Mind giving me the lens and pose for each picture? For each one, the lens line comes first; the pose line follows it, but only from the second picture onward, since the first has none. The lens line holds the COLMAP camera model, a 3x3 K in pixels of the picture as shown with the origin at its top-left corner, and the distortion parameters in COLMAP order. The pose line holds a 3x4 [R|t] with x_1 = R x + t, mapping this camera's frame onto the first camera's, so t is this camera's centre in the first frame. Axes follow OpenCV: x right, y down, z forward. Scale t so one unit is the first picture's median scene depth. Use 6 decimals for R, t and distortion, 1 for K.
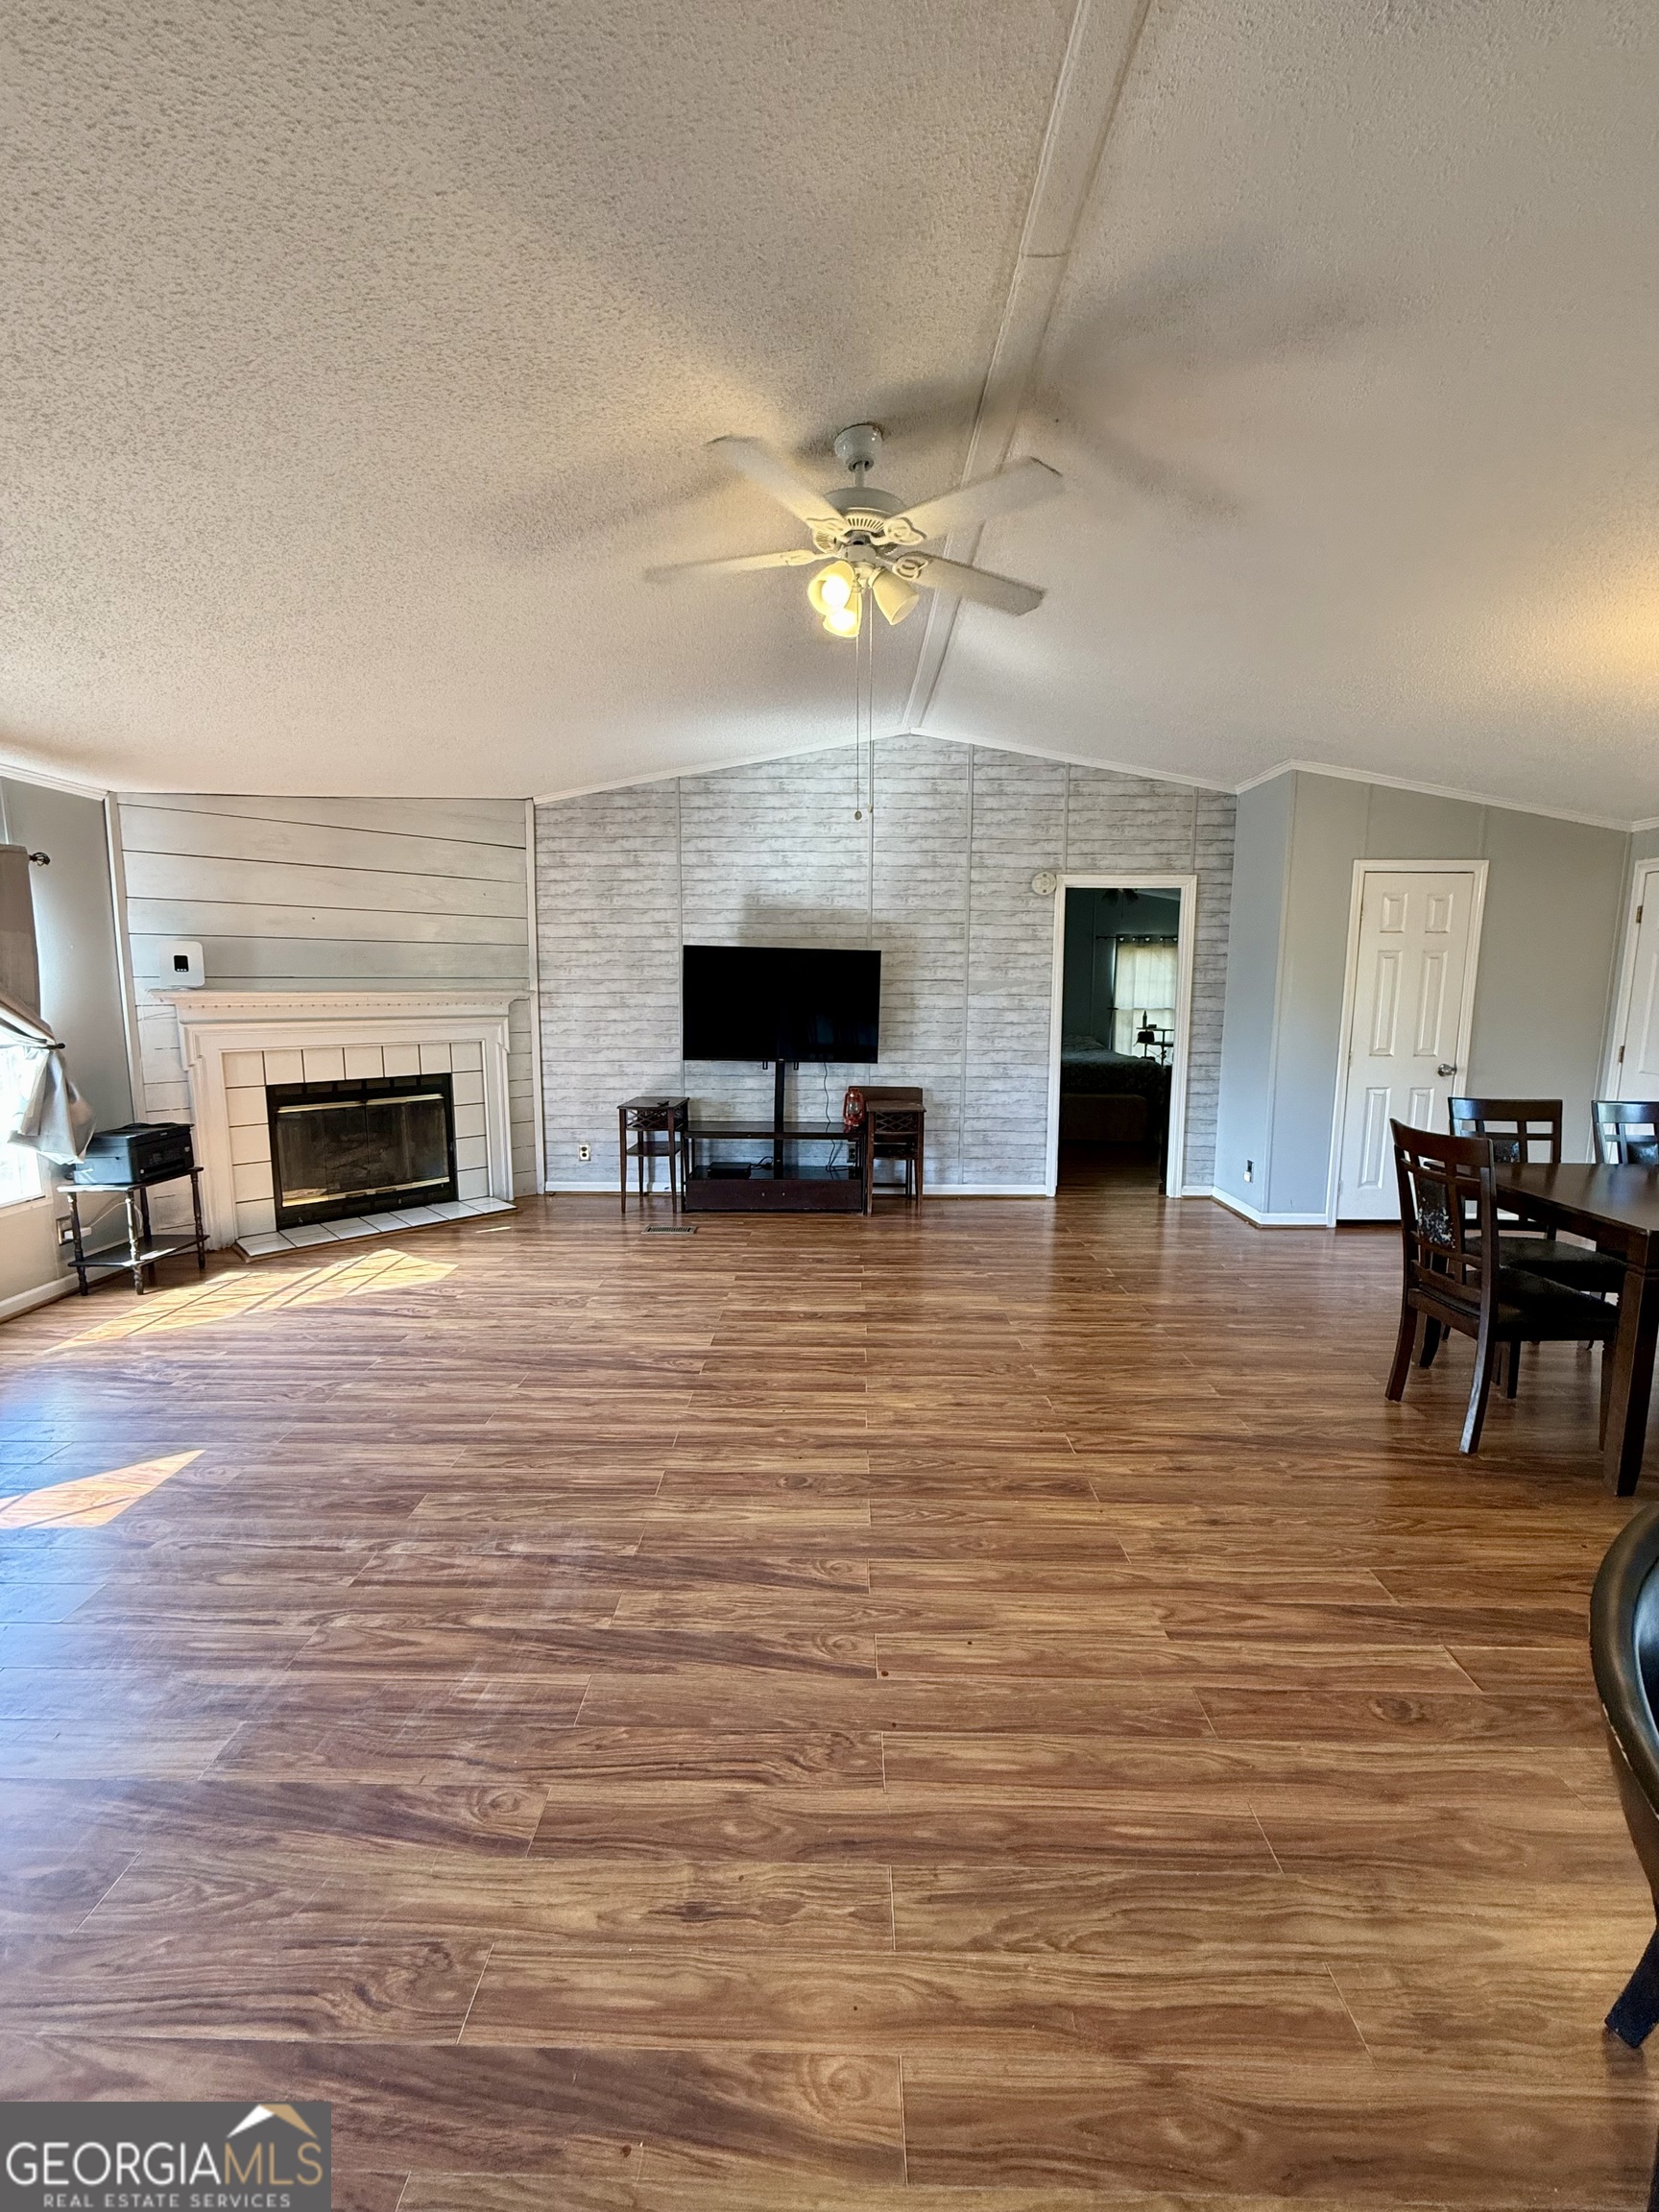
lens RADIAL K [[881.6, 0, 830.3], [0, 881.6, 1096.9], [0, 0, 1]] dist [0.000931, -0.000124]
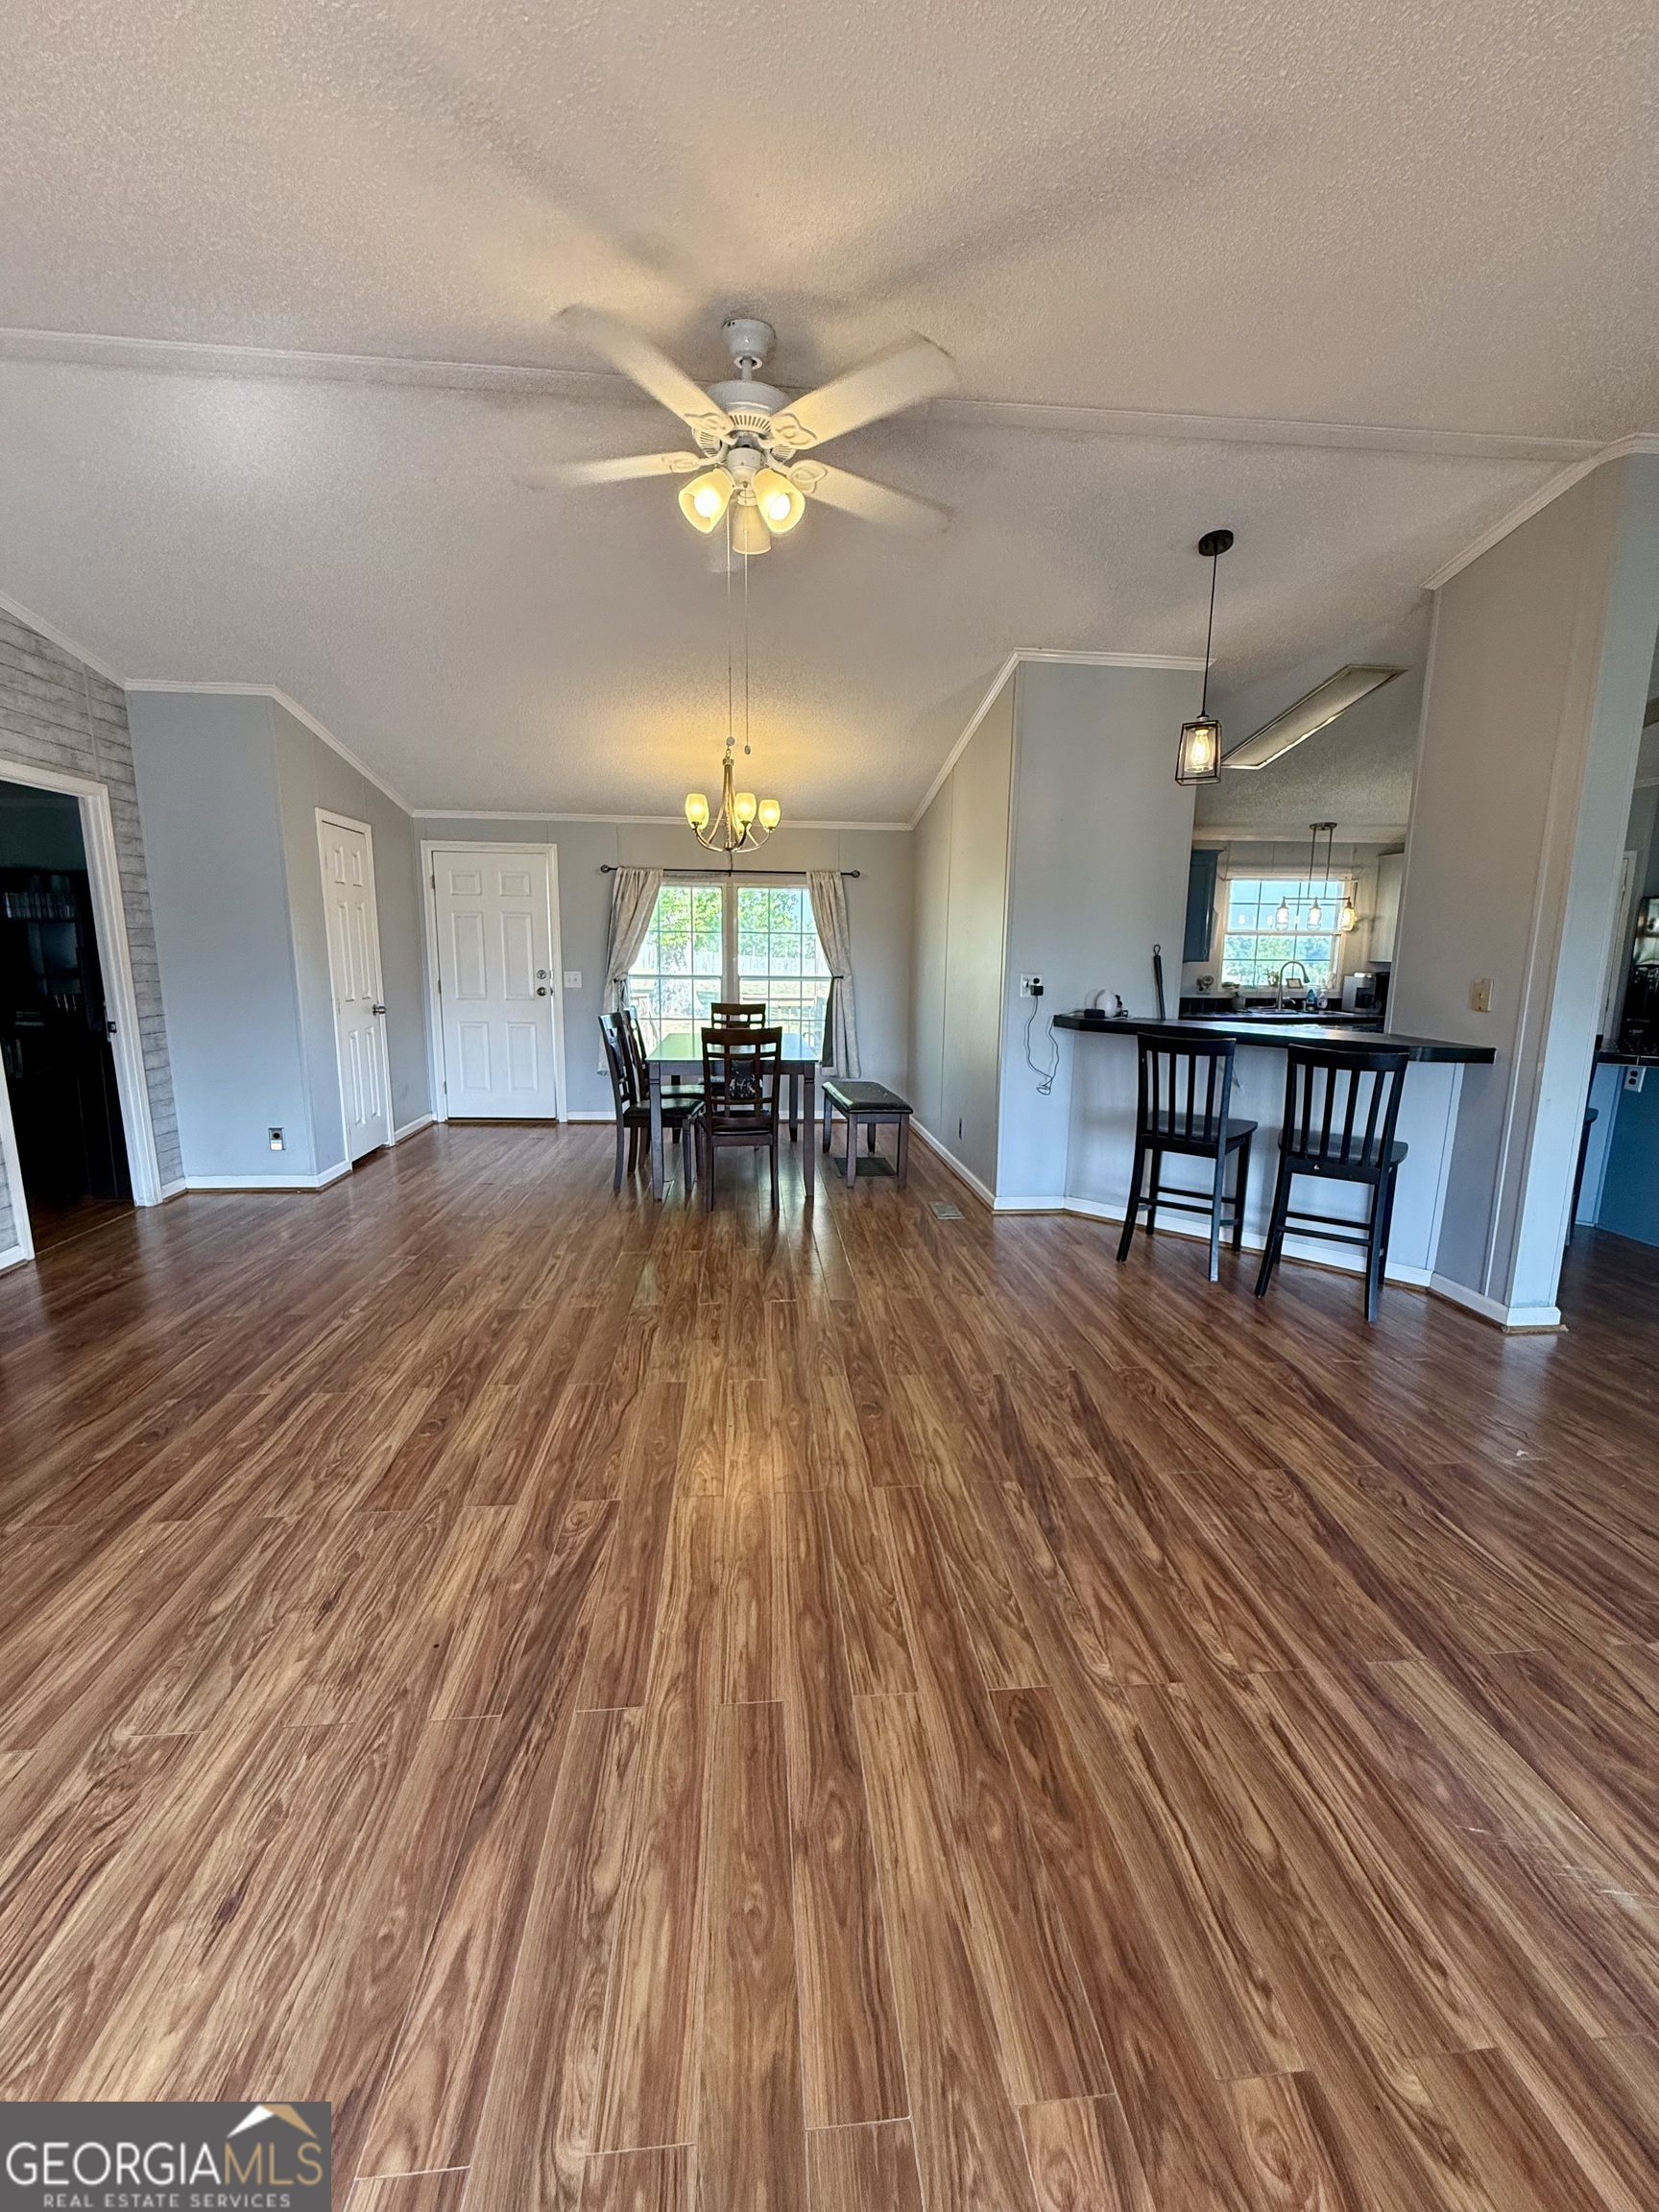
lens RADIAL K [[881.6, 0, 825.1], [0, 881.6, 1100.0], [0, 0, 1]] dist [0.000931, -0.000124]
pose [[-0.105063, -0.177987, 0.978408, -0.873558], [0.116818, 0.974833, 0.189881, -0.114811], [-0.987581, 0.134245, -0.081626, 0.952390]]
